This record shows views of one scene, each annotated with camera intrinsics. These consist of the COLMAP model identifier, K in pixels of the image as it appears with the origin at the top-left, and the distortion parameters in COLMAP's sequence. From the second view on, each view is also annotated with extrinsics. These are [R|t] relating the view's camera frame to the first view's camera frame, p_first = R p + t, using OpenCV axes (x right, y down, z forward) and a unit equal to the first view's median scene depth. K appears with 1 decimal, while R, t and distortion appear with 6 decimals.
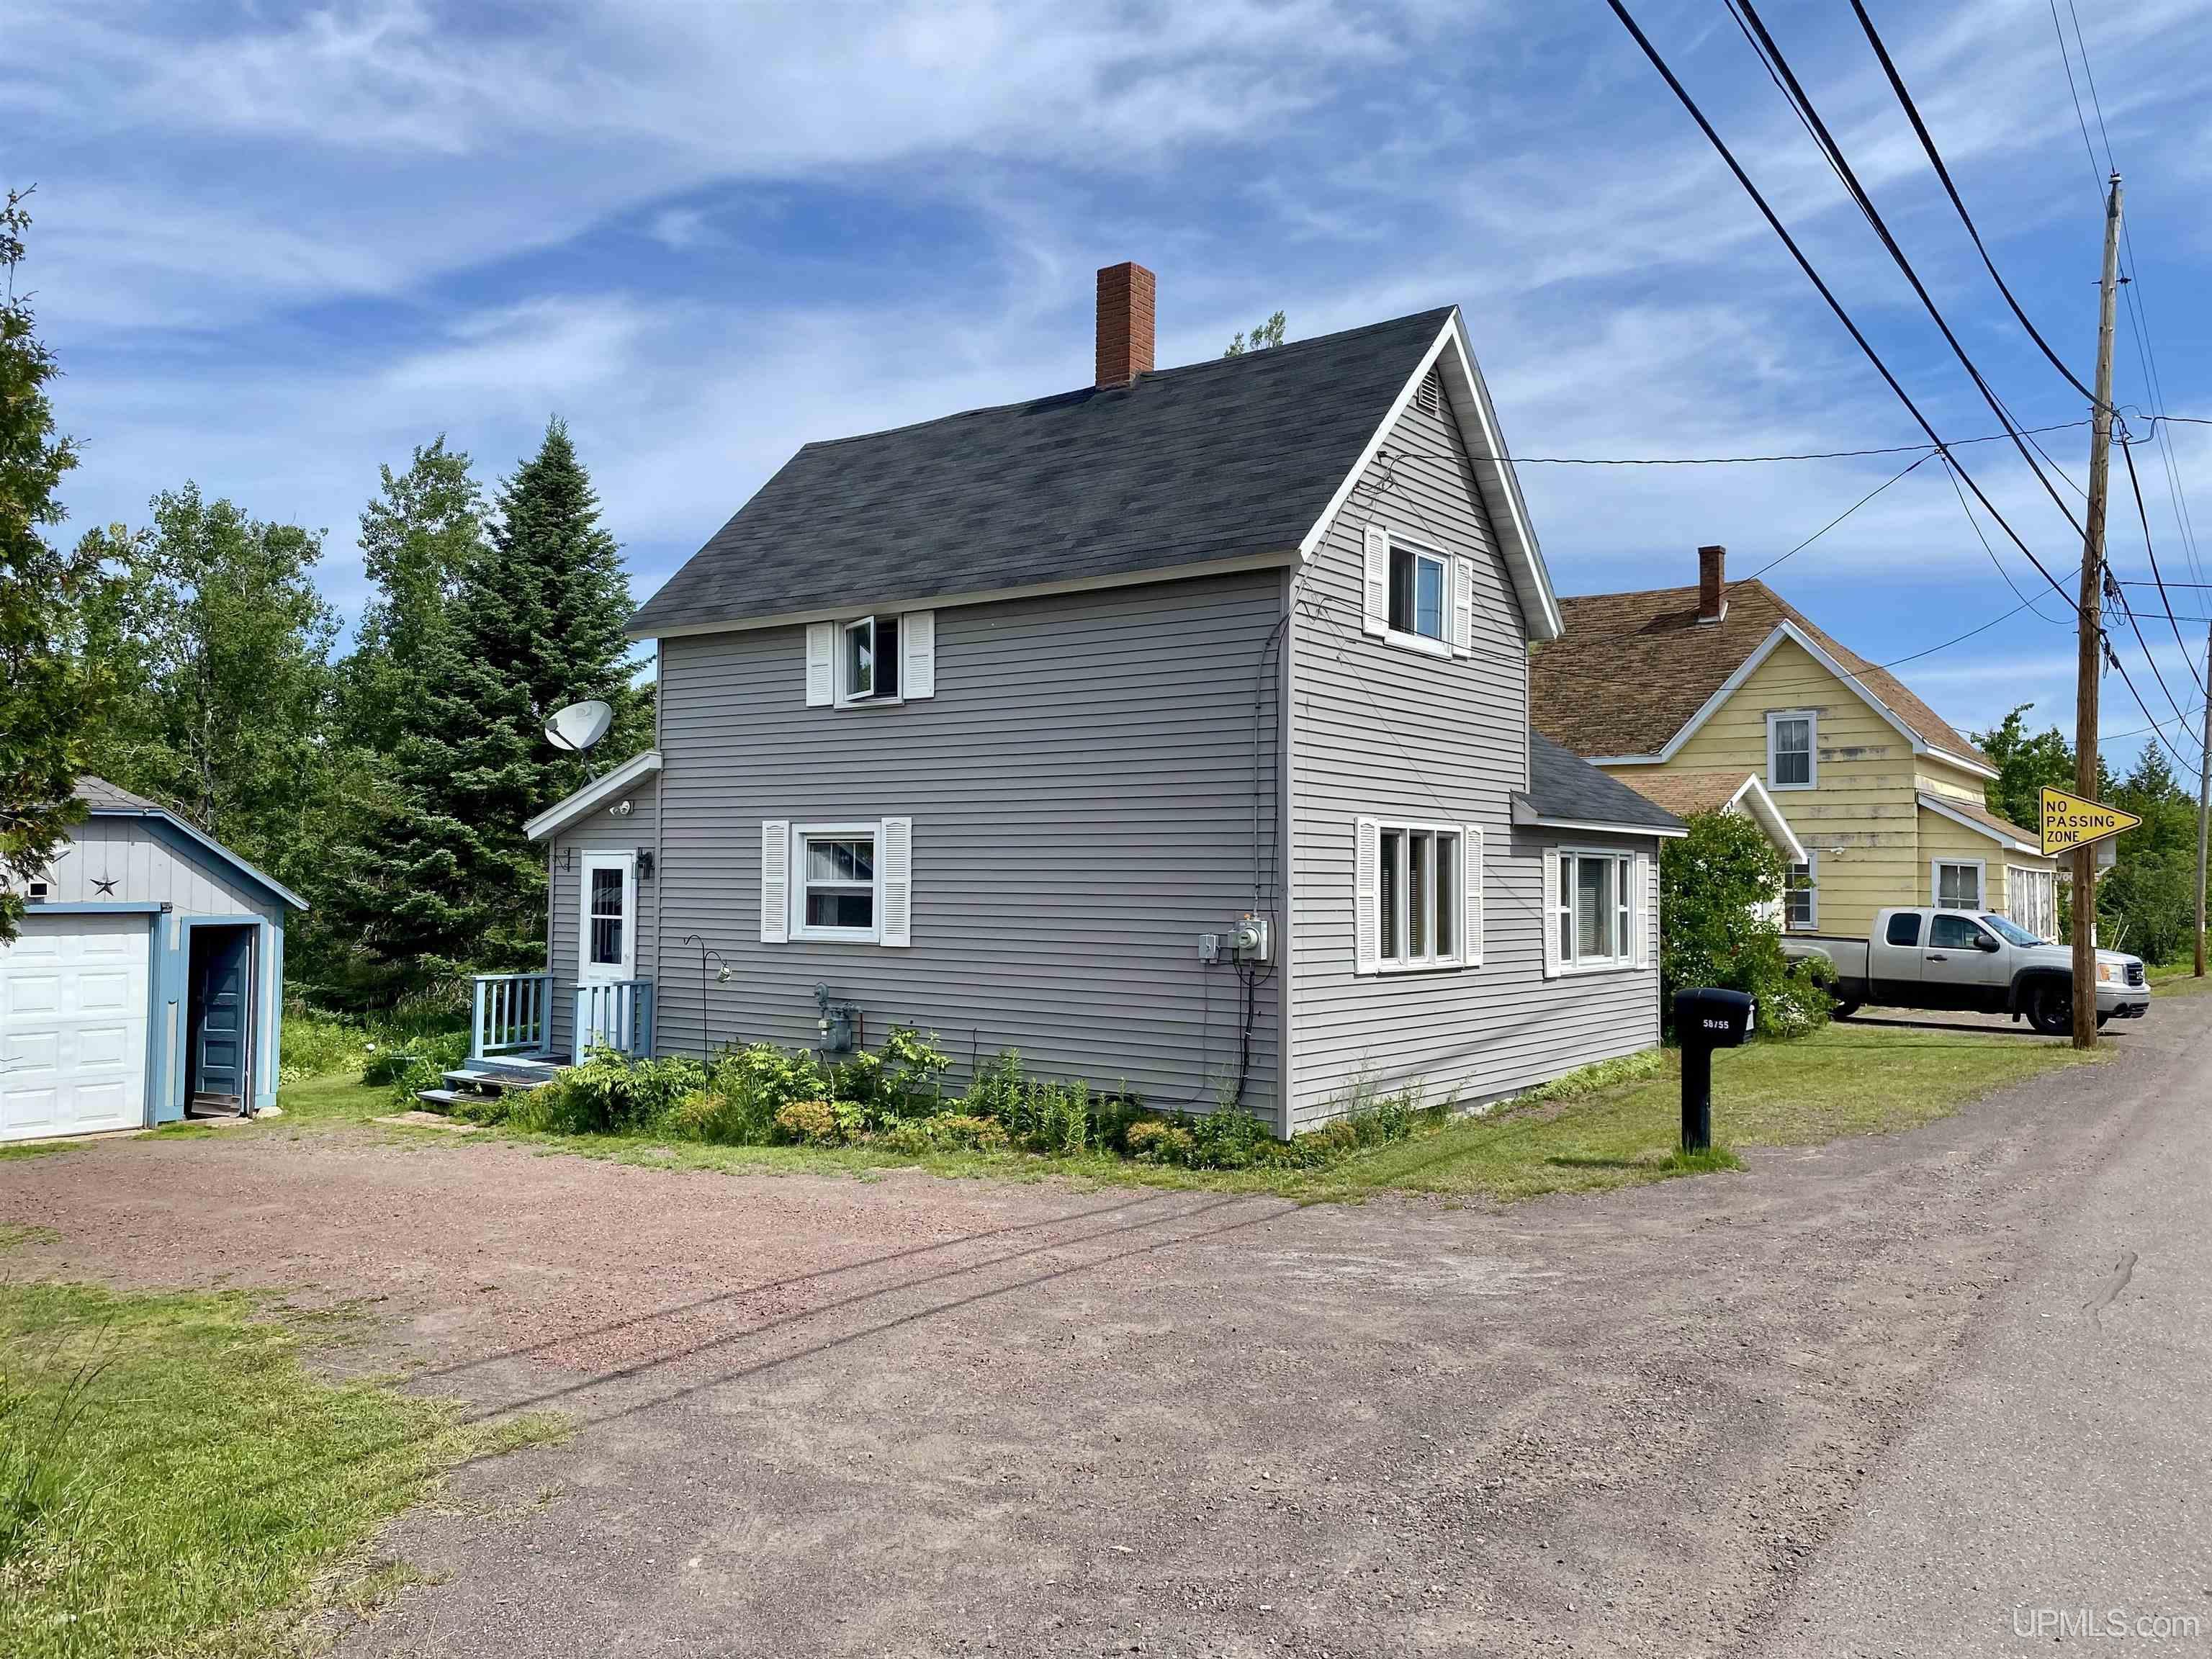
lens RADIAL K [[1684.8, 0, 1131.9], [0, 1684.8, 819.2], [0, 0, 1]] dist [0.103632, -0.247874]
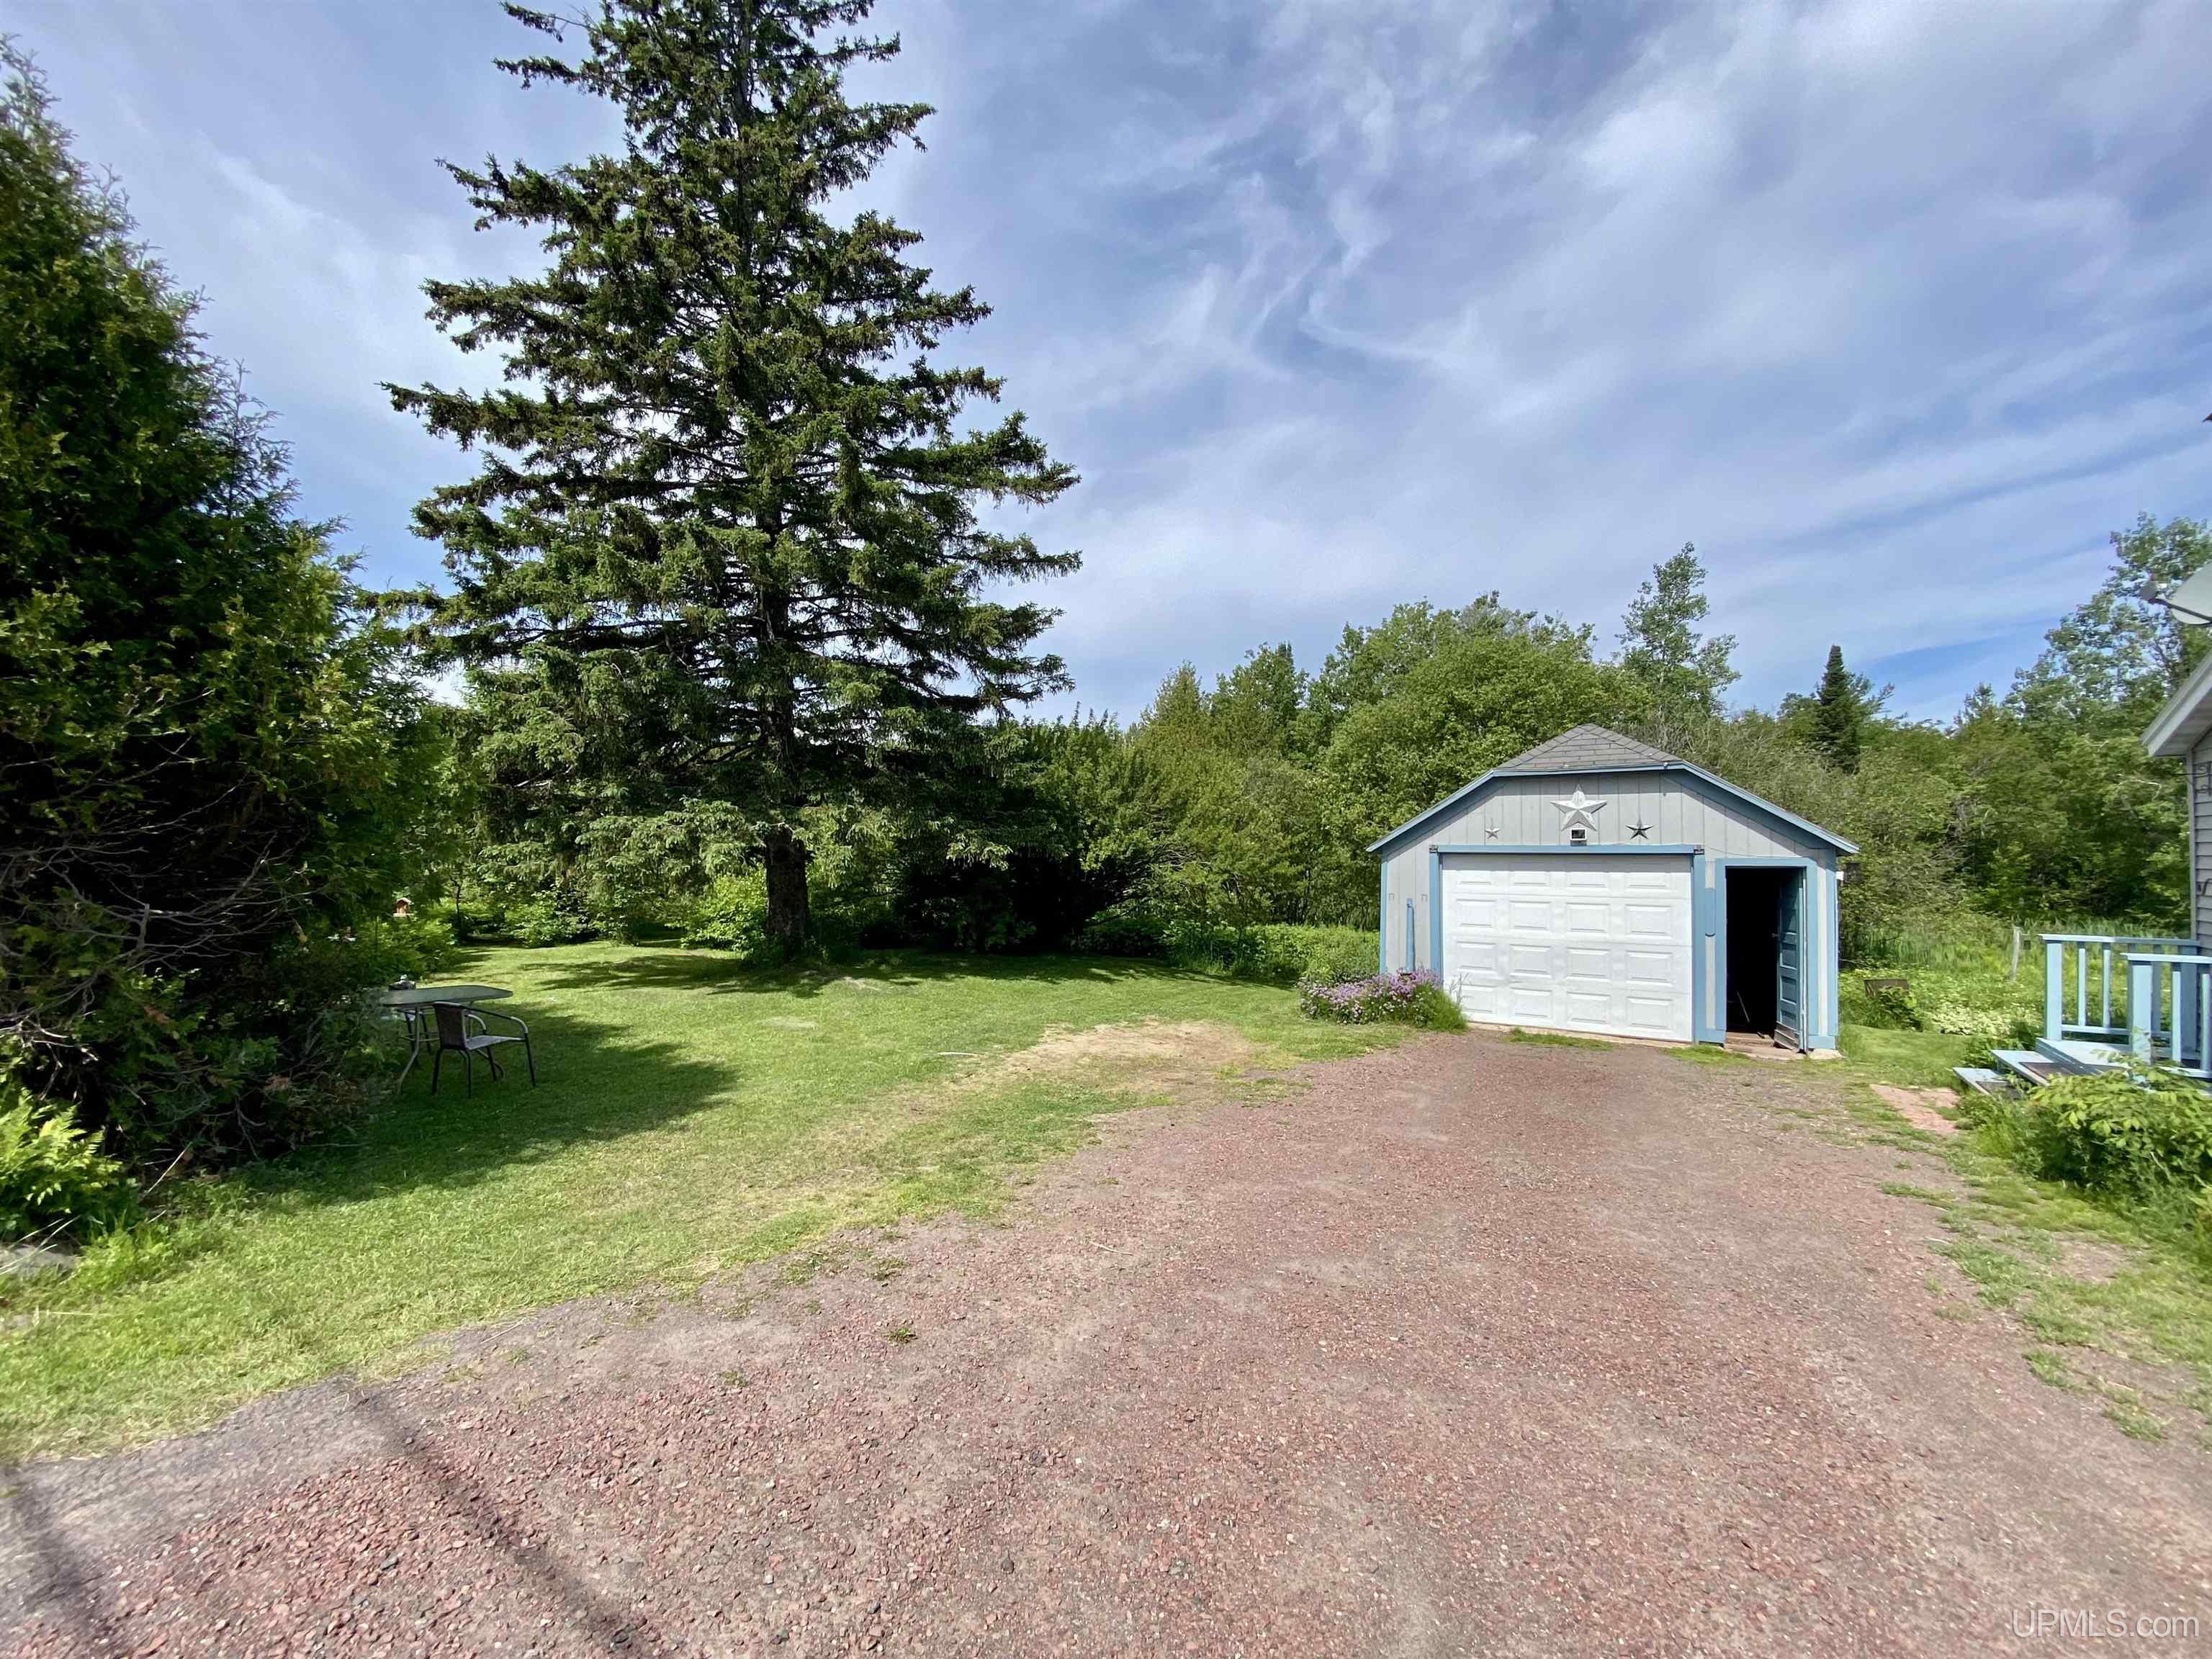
lens RADIAL K [[921.0, 0, 1106.0], [0, 921.0, 829.5], [0, 0, 1]] dist [0.069767, -0.036186]
pose [[0.100972, -0.032859, -0.994347, 0.011238], [0.029571, 0.999112, -0.030014, 0.052654], [0.994450, -0.026373, 0.101854, 0.626612]]
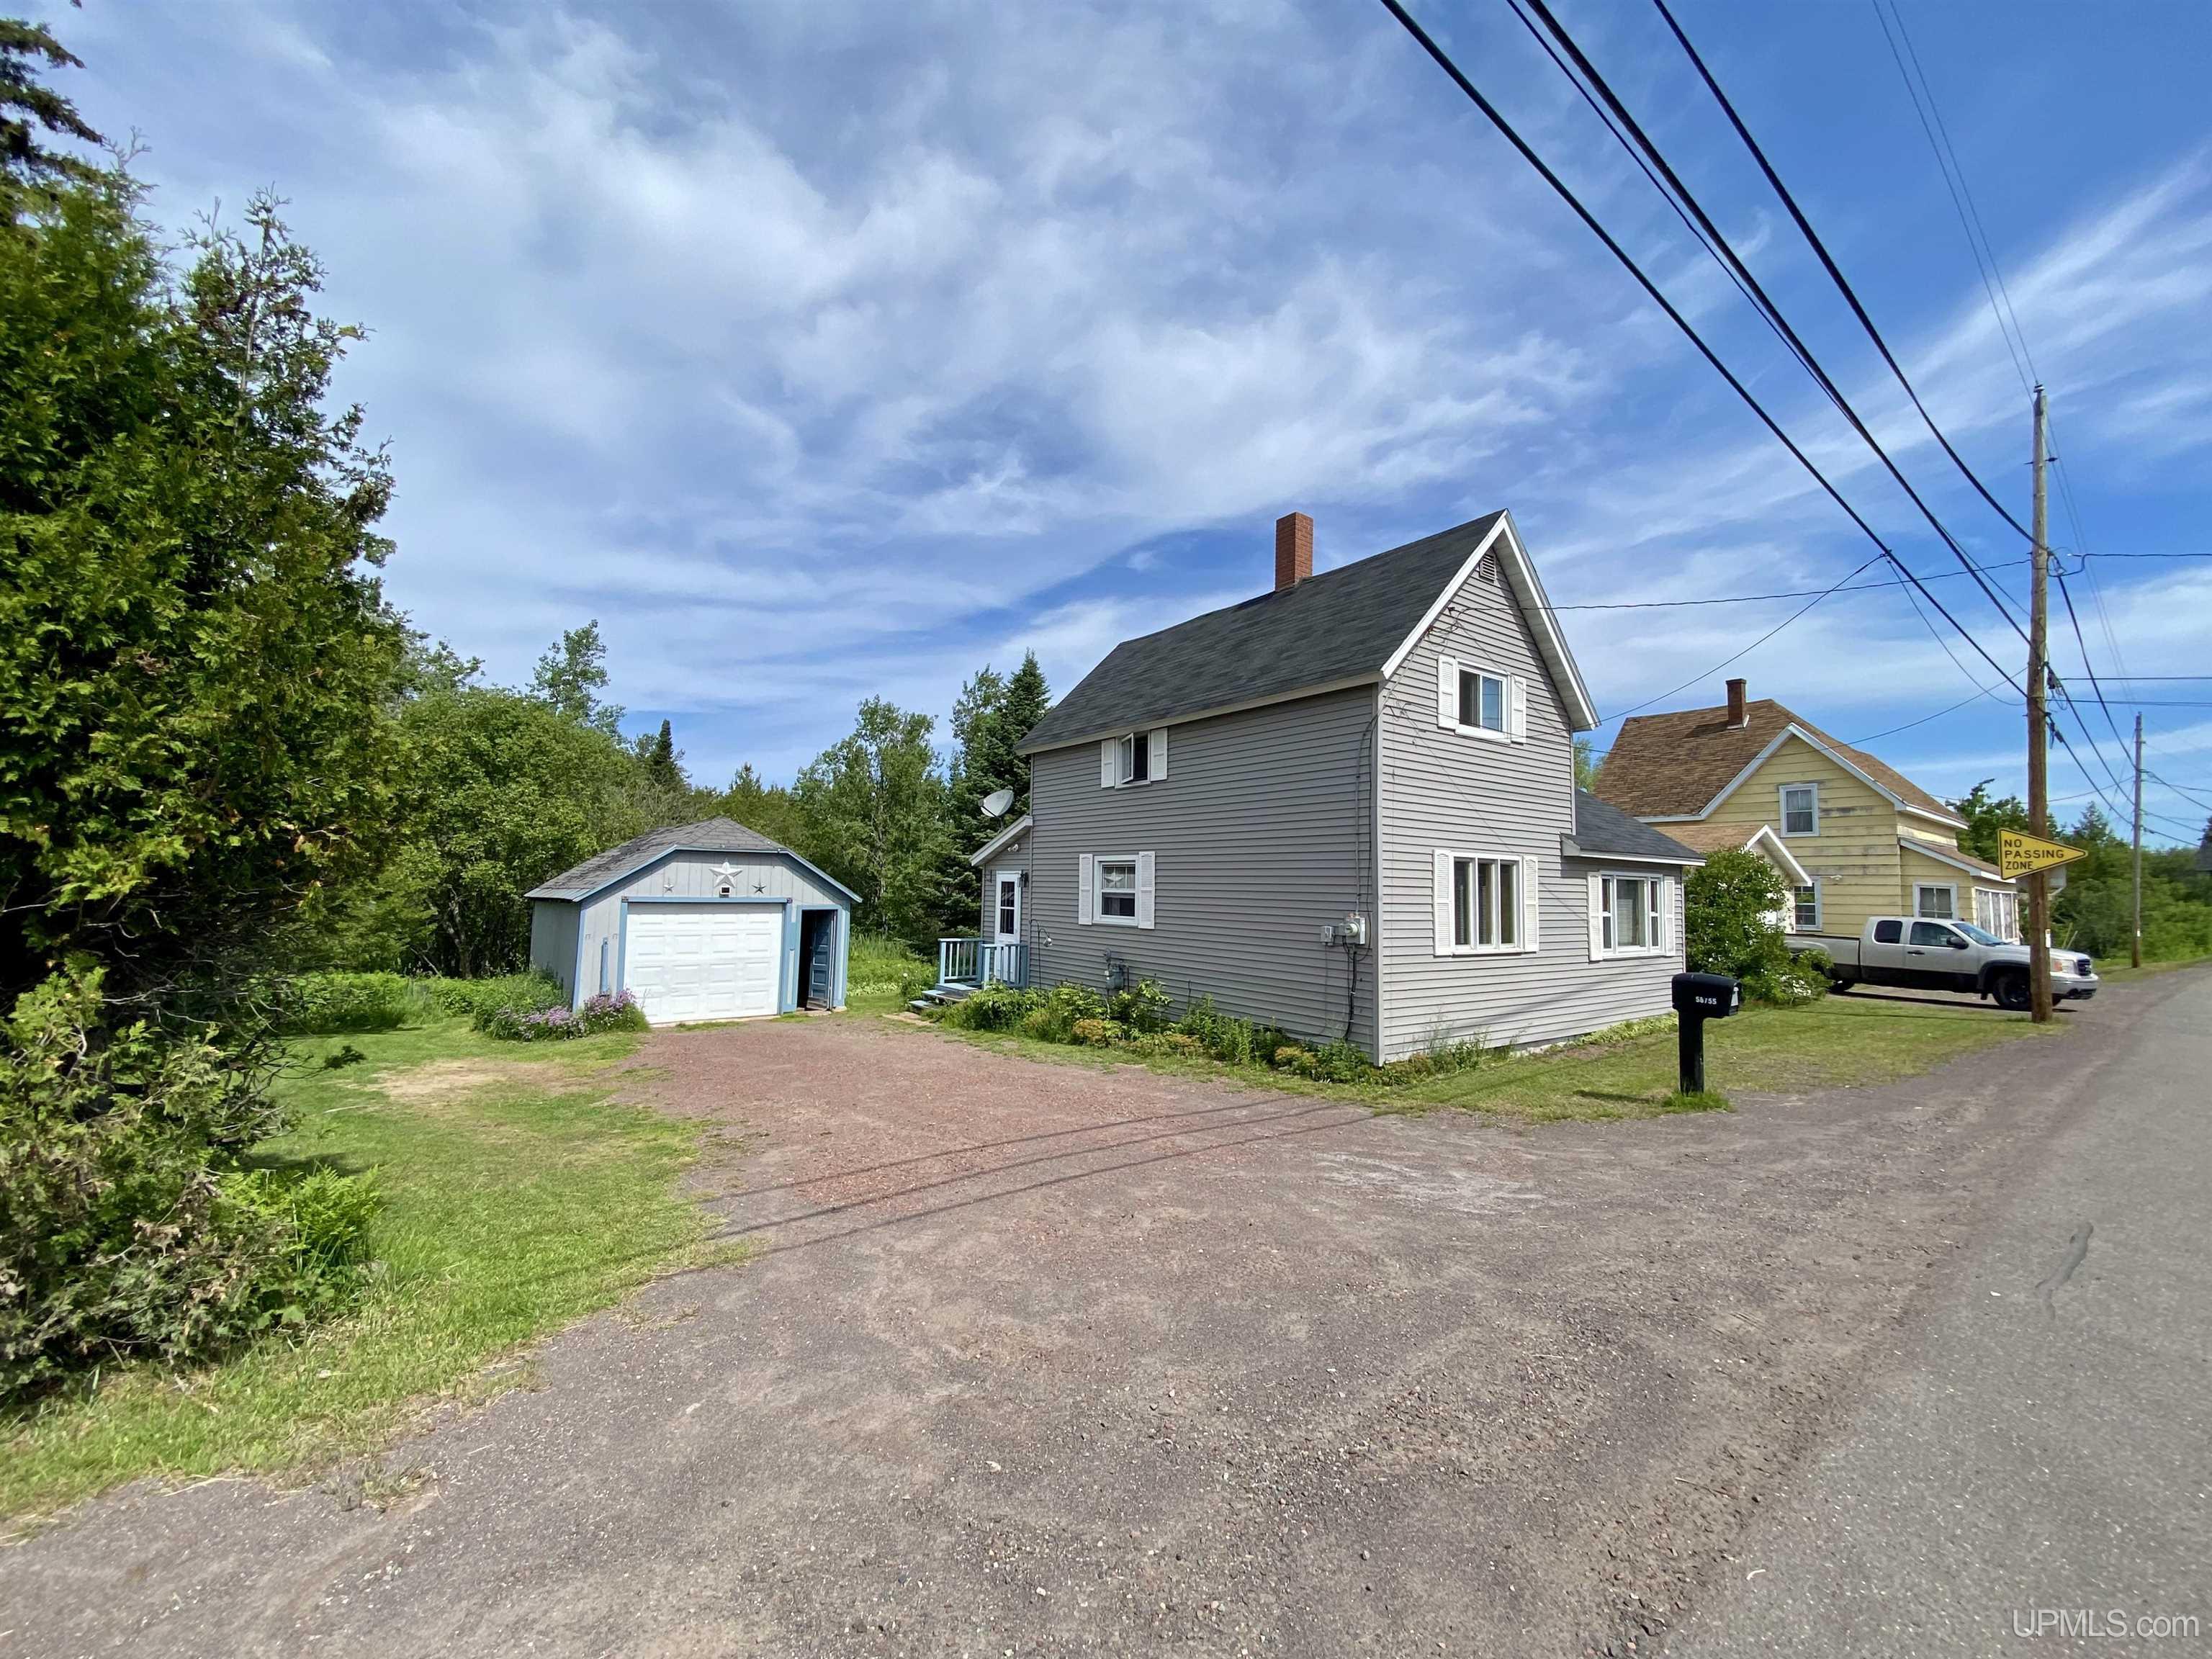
lens RADIAL K [[895.9, 0, 1106.0], [0, 895.9, 829.5], [0, 0, 1]] dist [0.031061, -0.032627]
pose [[0.956128, -0.009925, -0.292781, 0.084401], [0.000003, 0.999426, -0.033868, 0.007668], [0.292950, 0.032381, 0.955579, 0.146428]]
